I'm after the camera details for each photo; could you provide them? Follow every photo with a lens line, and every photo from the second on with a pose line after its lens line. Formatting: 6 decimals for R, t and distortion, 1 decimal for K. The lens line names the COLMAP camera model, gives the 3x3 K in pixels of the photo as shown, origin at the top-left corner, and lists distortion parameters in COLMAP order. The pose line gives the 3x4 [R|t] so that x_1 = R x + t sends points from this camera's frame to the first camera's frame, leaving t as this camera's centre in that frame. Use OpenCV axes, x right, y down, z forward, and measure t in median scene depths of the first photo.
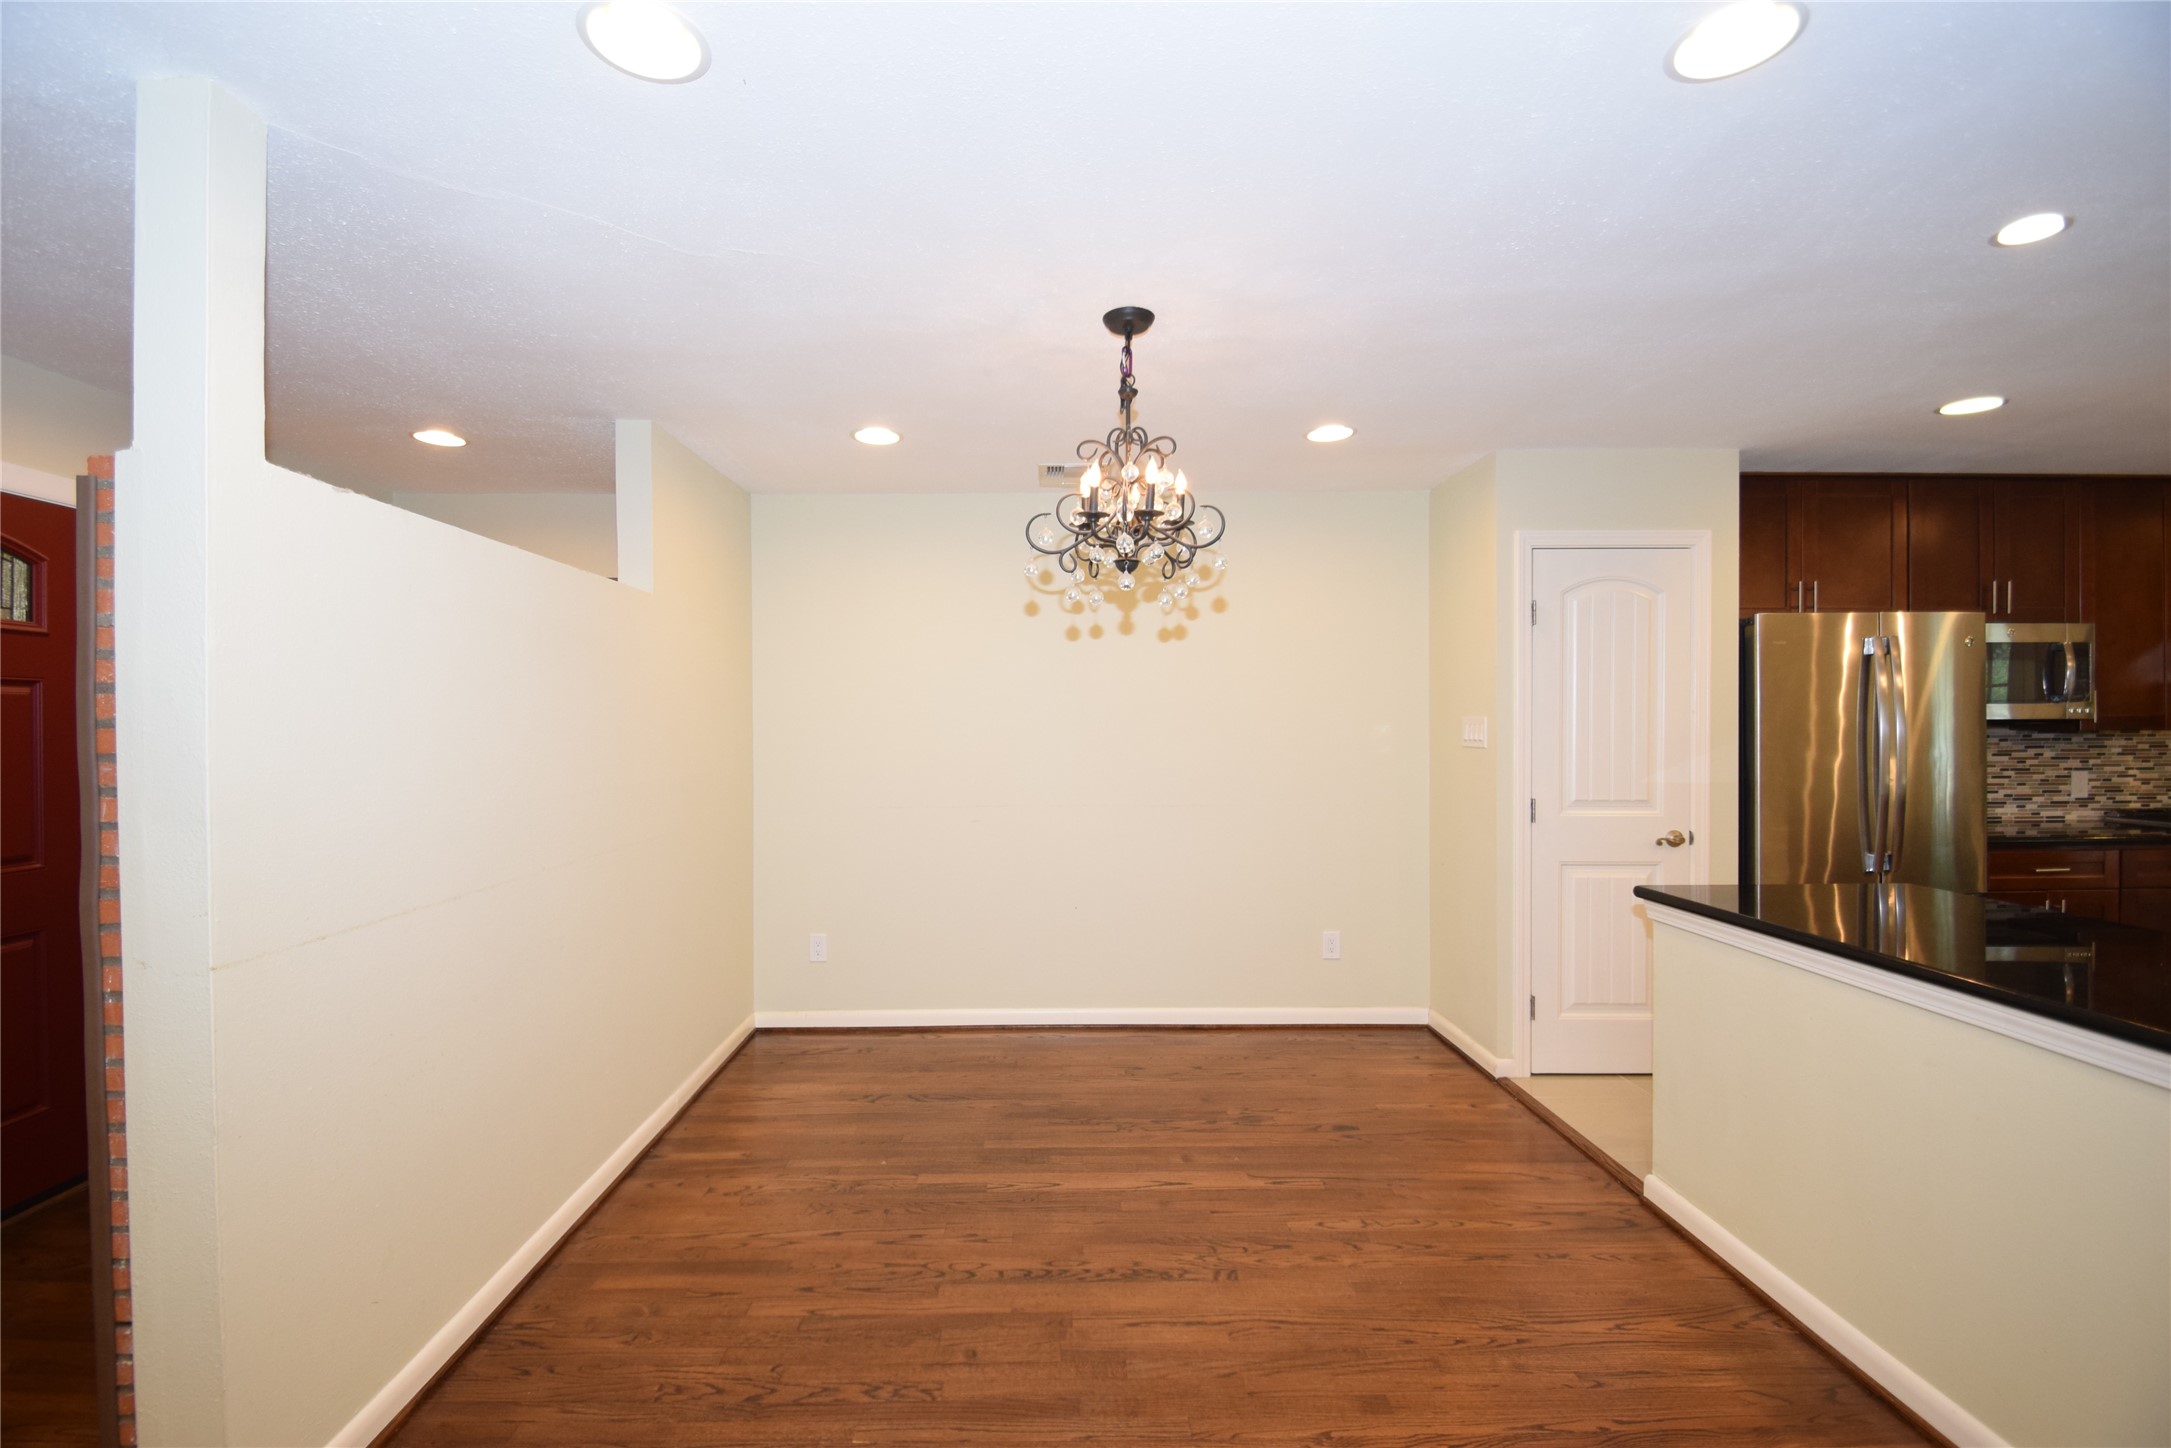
lens RADIAL K [[953.4, 0, 1068.5], [0, 953.4, 730.5], [0, 0, 1]] dist [0.011291, -0.012106]
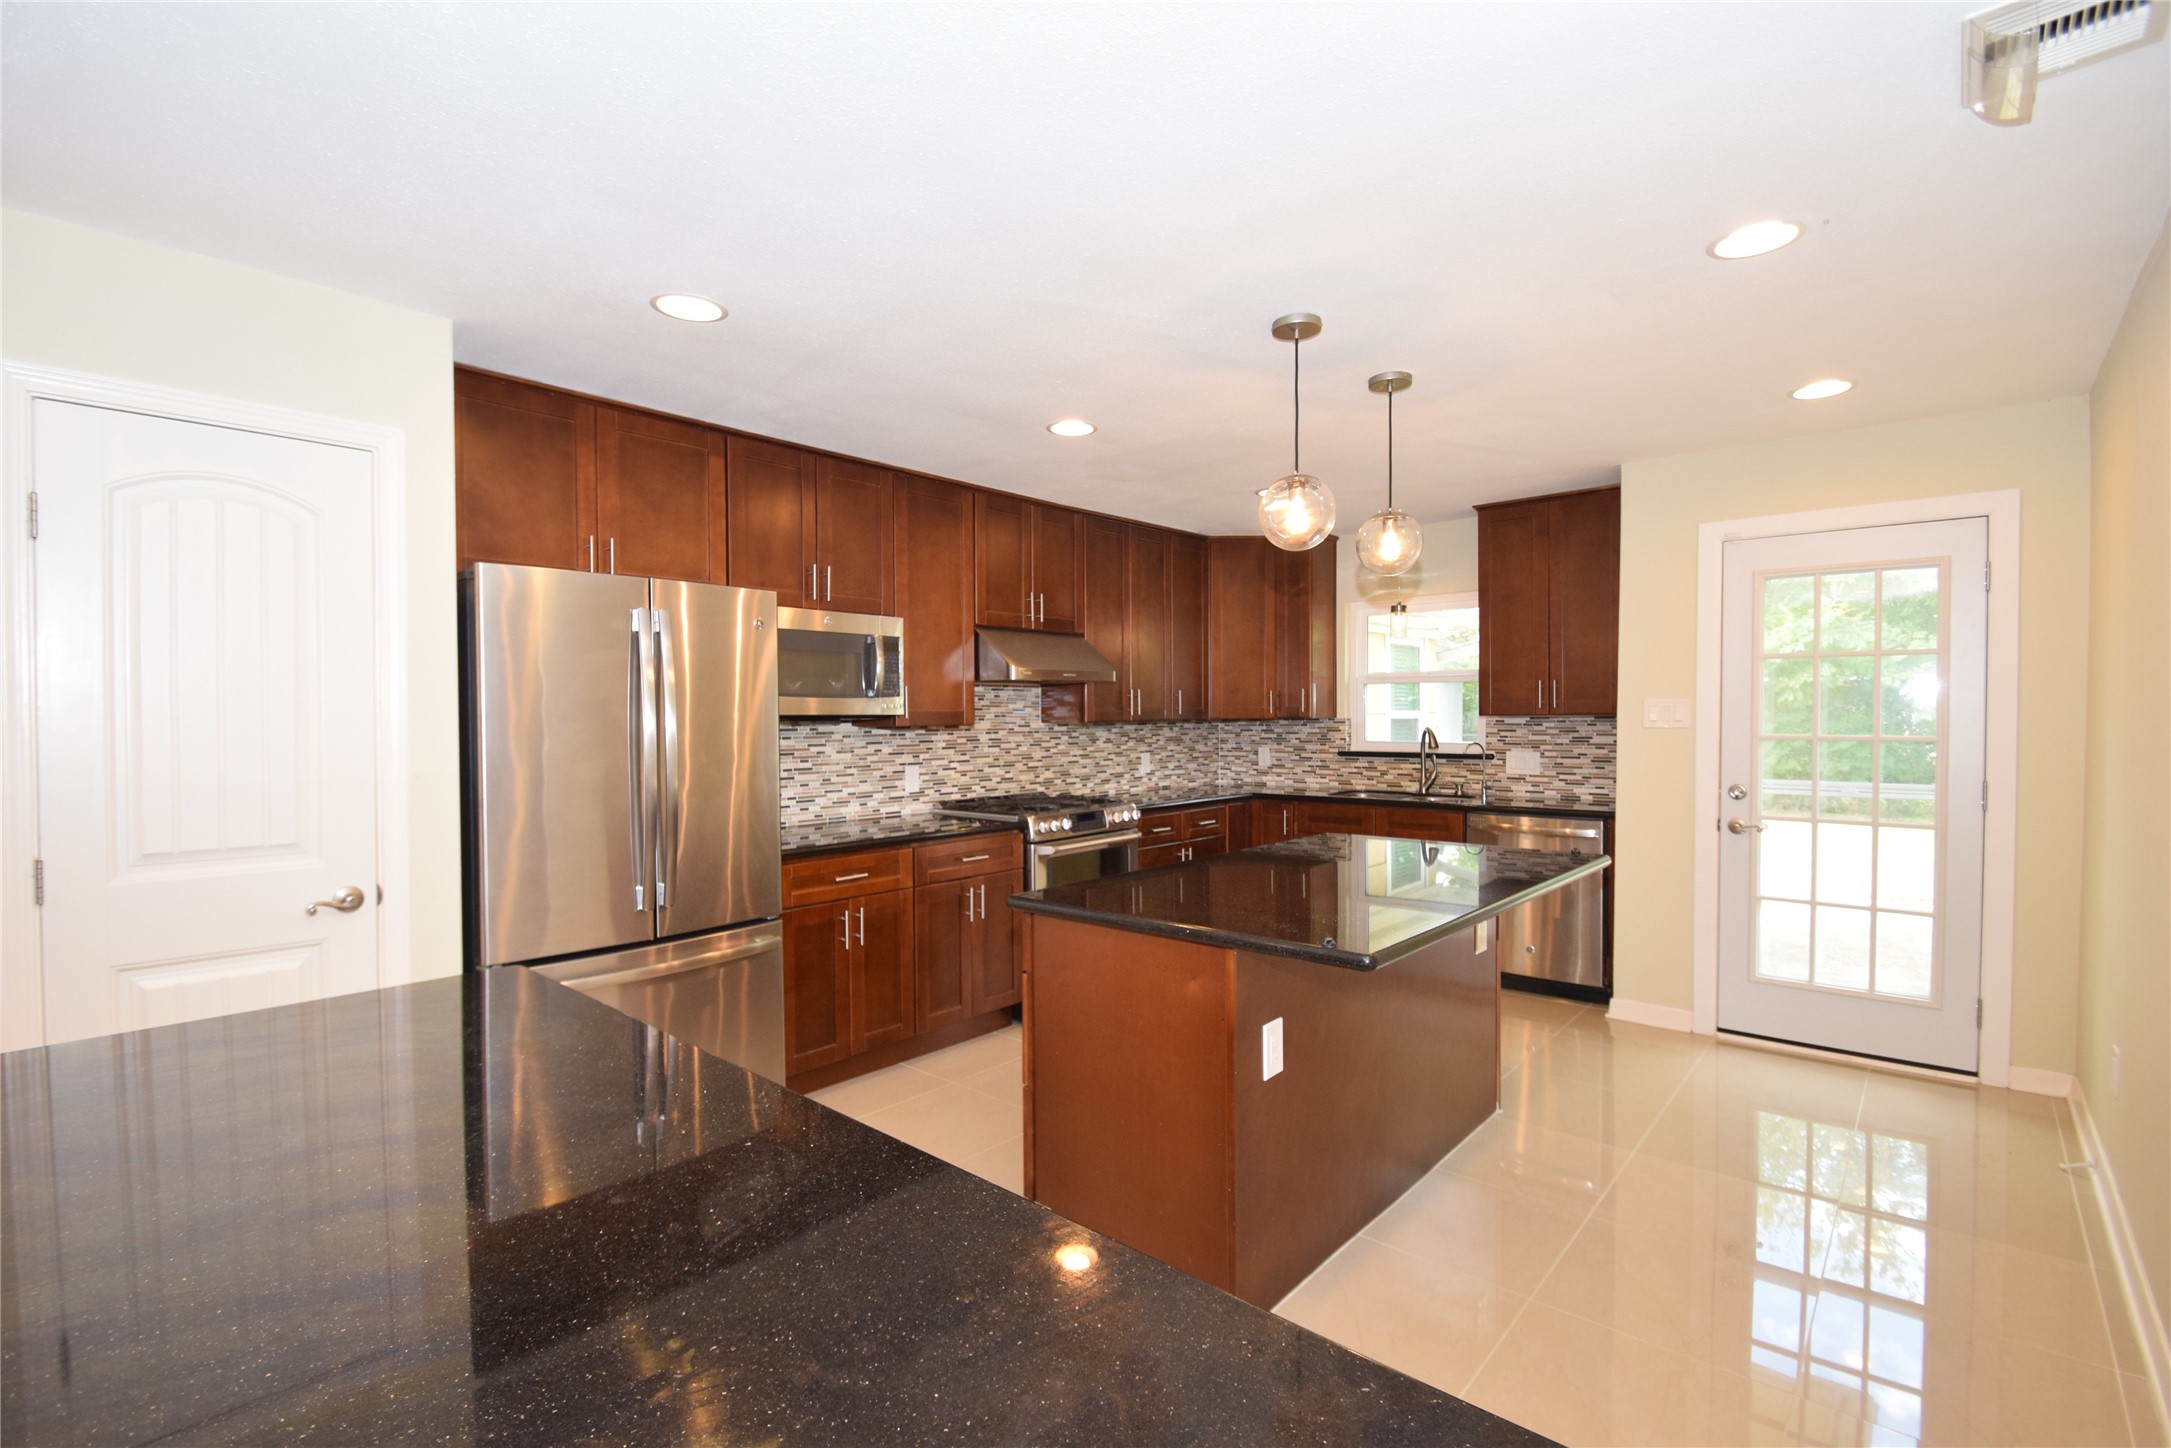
lens RADIAL K [[982.2, 0, 1034.5], [0, 982.2, 730.4], [0, 0, 1]] dist [-0.000274, -0.000888]
pose [[0.702654, -0.009907, 0.711463, 0.463244], [0.004979, 0.999947, 0.009006, -0.004857], [-0.711514, -0.002786, 0.702666, 0.190808]]
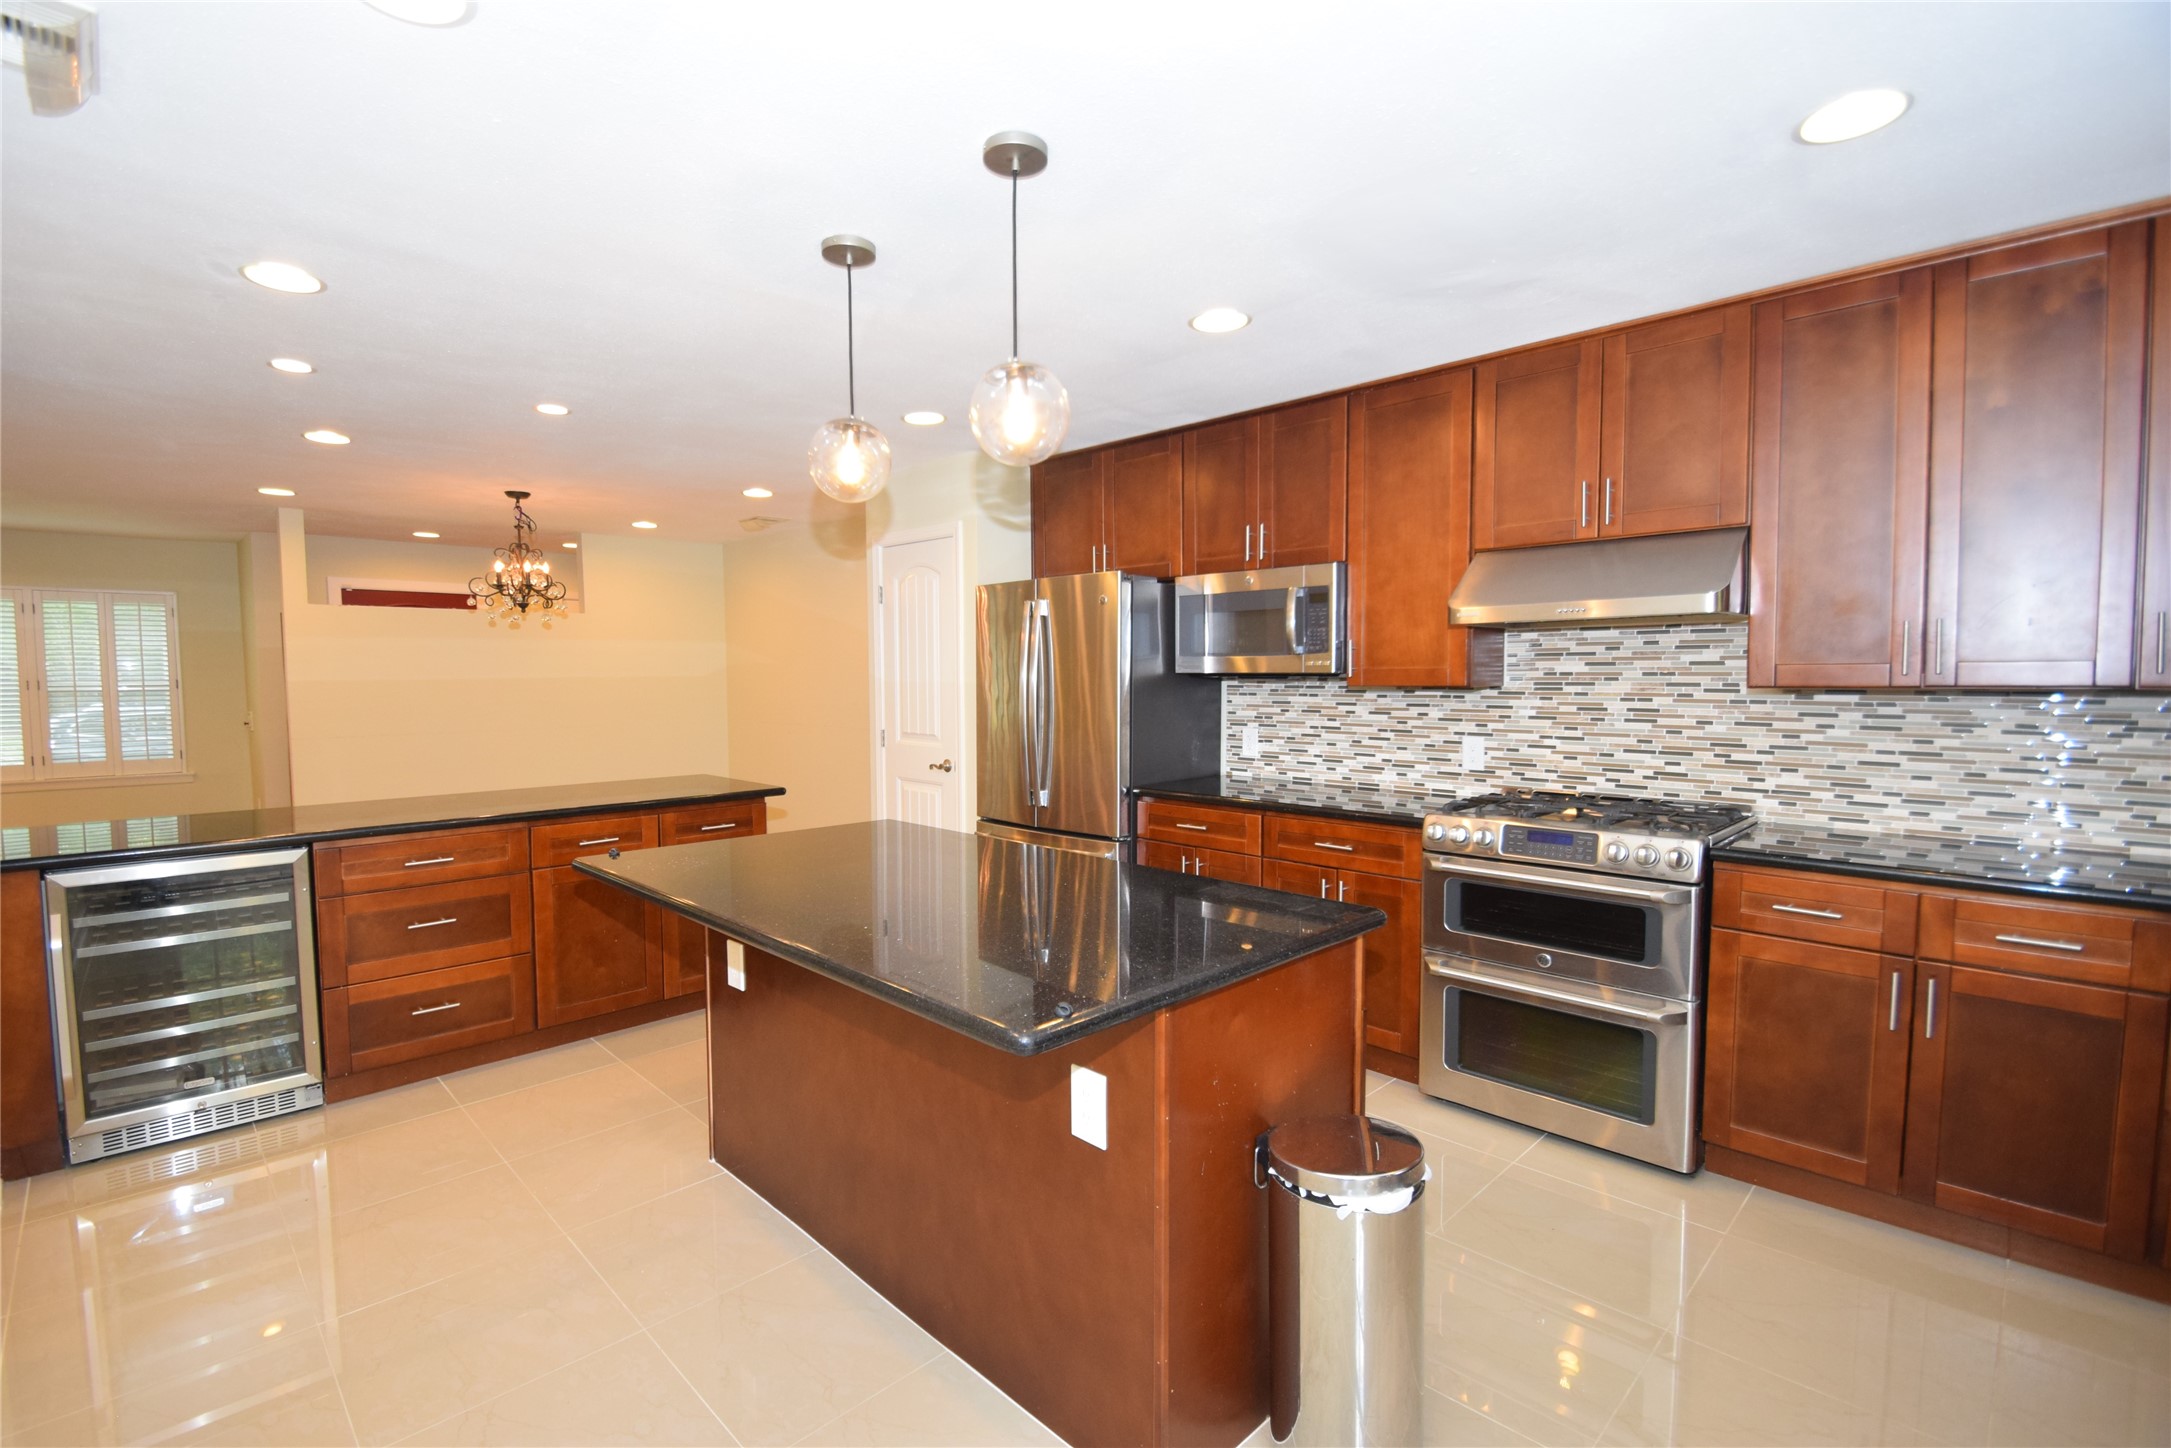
lens RADIAL K [[960.2, 0, 1057.8], [0, 960.2, 732.9], [0, 0, 1]] dist [0.017442, -0.019176]
pose [[0.680338, 0.048506, -0.731291, 1.611575], [0.000496, 0.997777, 0.066644, -0.017318], [0.732898, -0.045703, 0.678802, 0.214147]]
